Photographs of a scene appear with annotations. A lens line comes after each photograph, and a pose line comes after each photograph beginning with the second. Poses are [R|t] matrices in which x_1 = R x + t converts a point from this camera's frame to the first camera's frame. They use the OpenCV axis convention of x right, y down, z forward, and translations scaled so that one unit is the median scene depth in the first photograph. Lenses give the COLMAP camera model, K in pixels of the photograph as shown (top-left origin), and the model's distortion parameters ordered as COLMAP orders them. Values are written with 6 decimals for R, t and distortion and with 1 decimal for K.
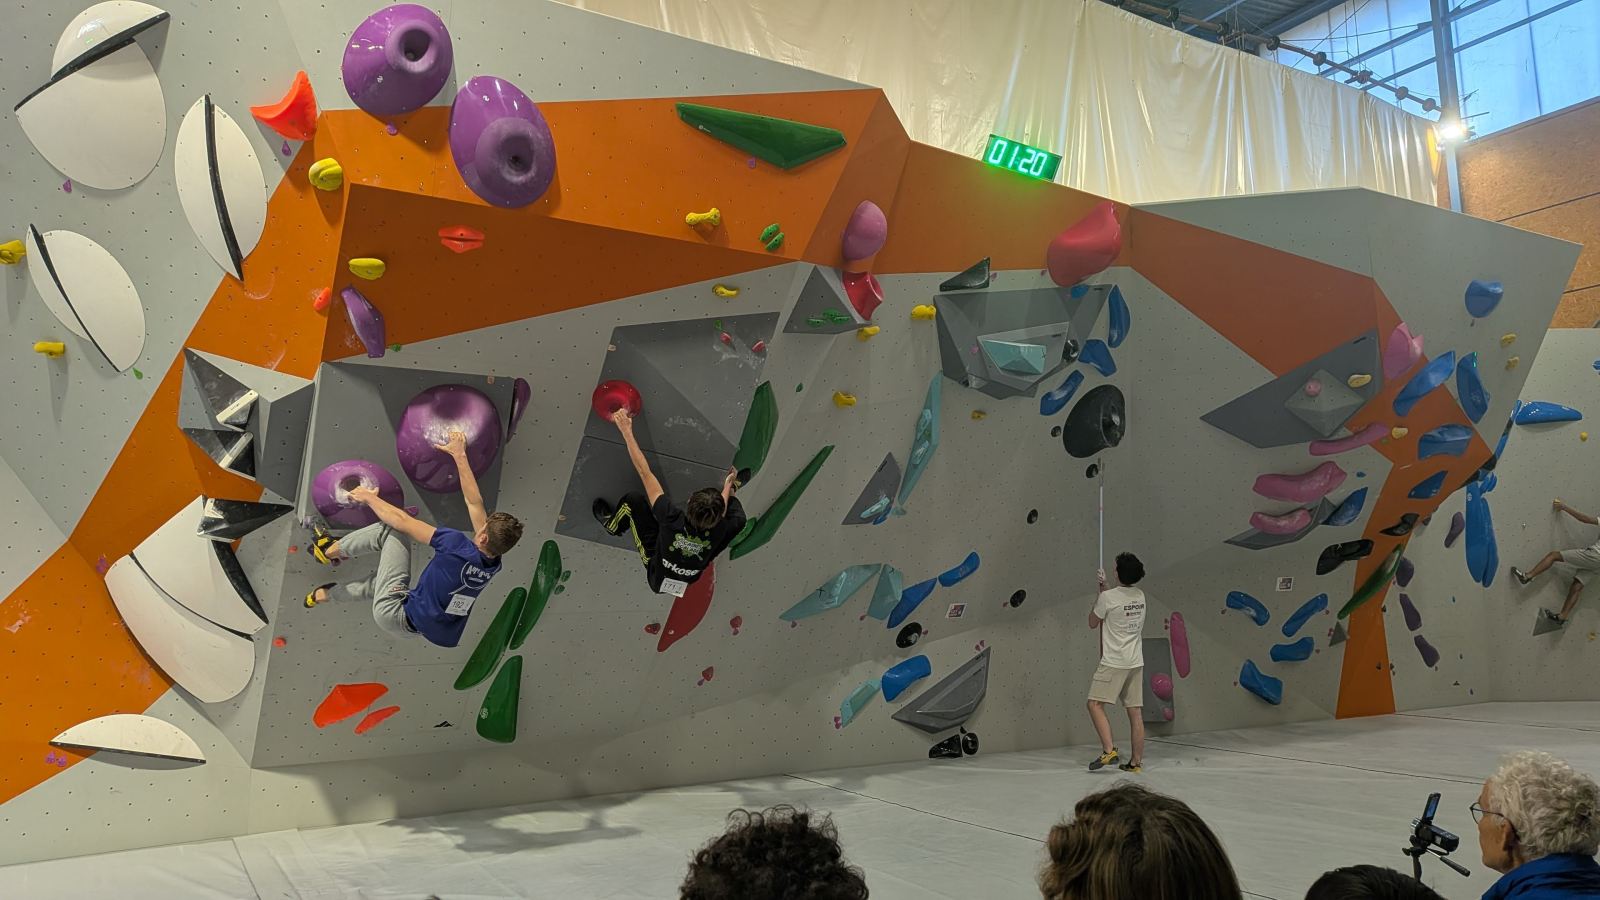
lens RADIAL K [[1137.0, 0, 789.8], [0, 1137.0, 427.8], [0, 0, 1]] dist [0.057860, -0.037313]
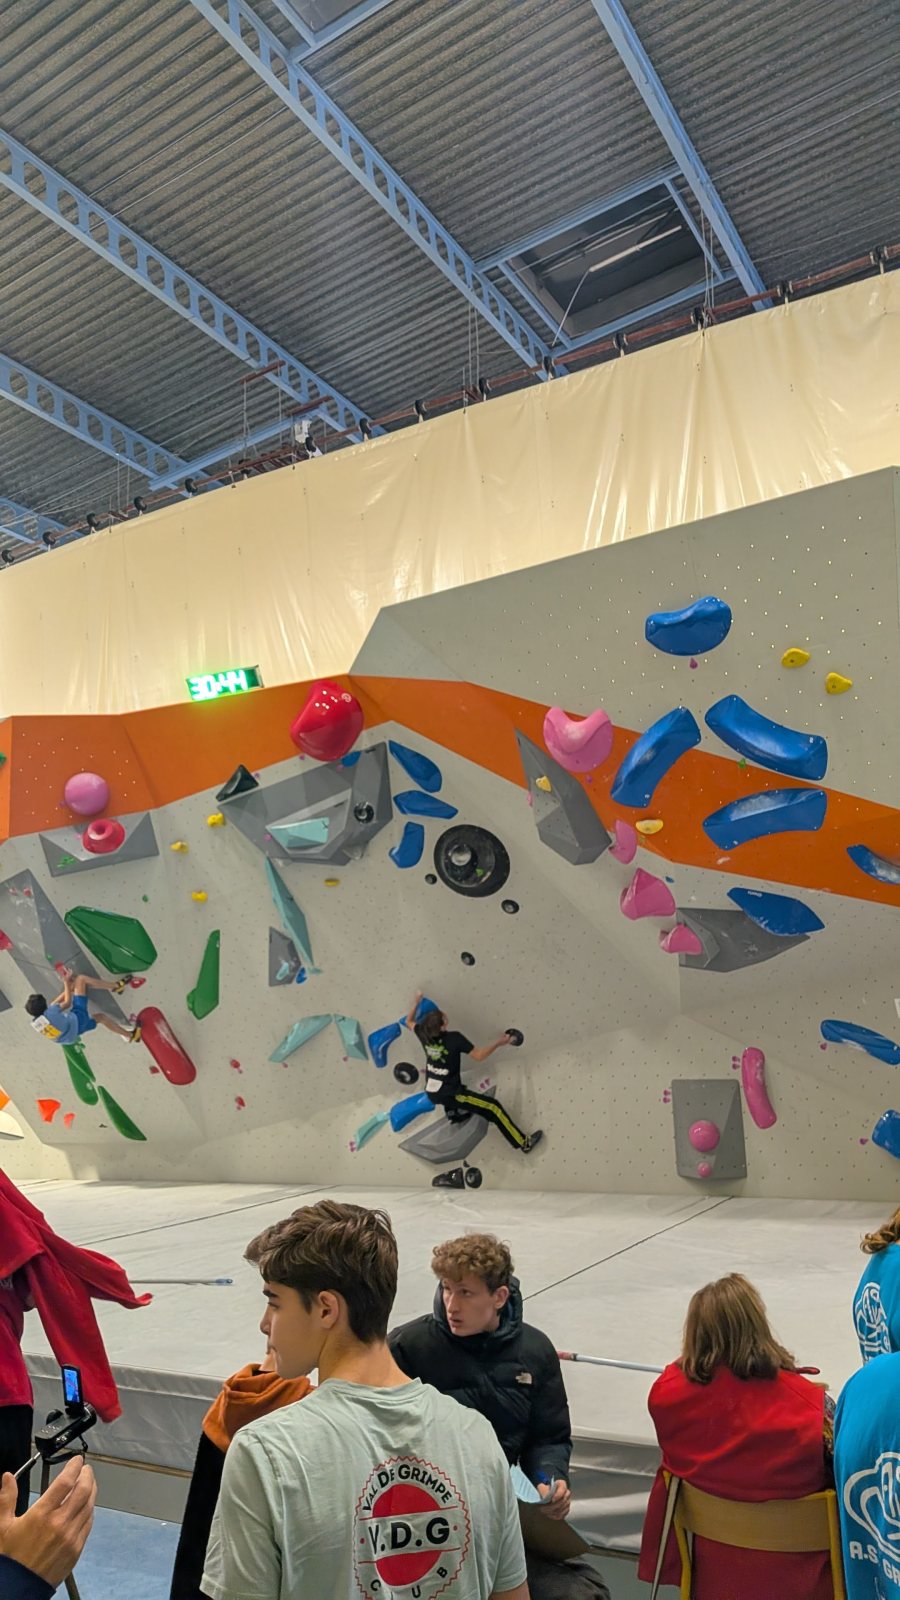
lens RADIAL K [[1137.5, 0, 450.0], [0, 1137.5, 800.0], [0, 0, 1]] dist [0.057764, -0.077686]
pose [[0.504424, -0.176652, -0.845193, 1.301607], [0.164764, 0.980555, -0.106610, 0.052918], [0.847590, -0.085481, 0.523721, 0.550094]]
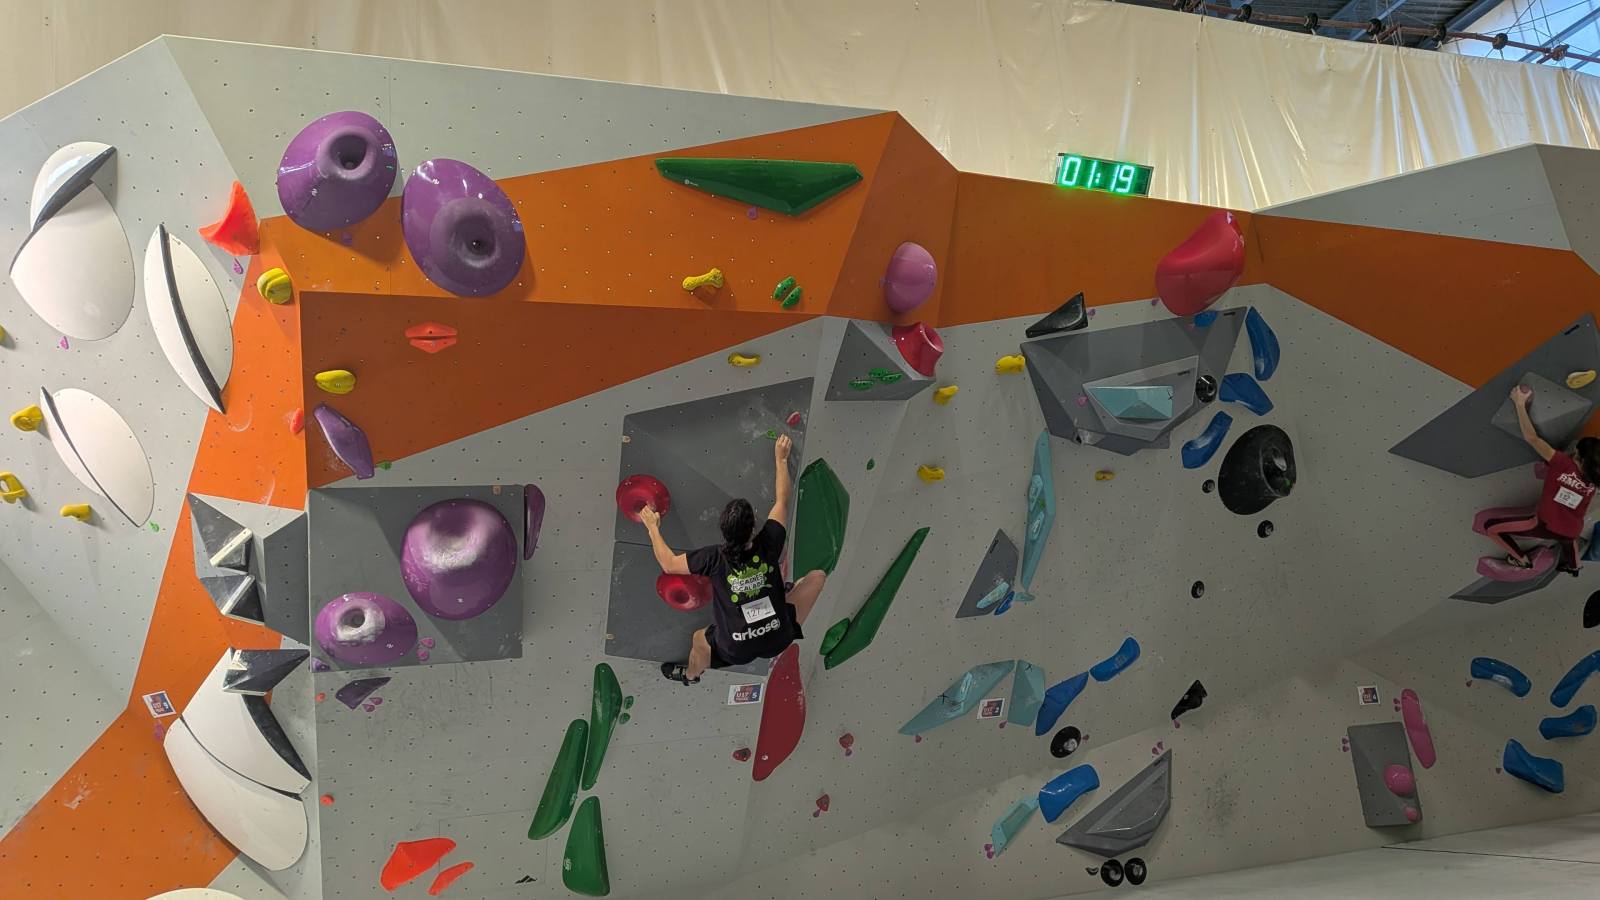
lens RADIAL K [[1137.5, 0, 800.0], [0, 1137.5, 450.0], [0, 0, 1]] dist [0.057764, -0.077686]
pose [[0.975789, -0.124019, -0.180152, 0.106977], [0.107640, 0.989343, -0.098047, 0.031641], [0.190392, 0.076282, 0.978740, 0.116005]]
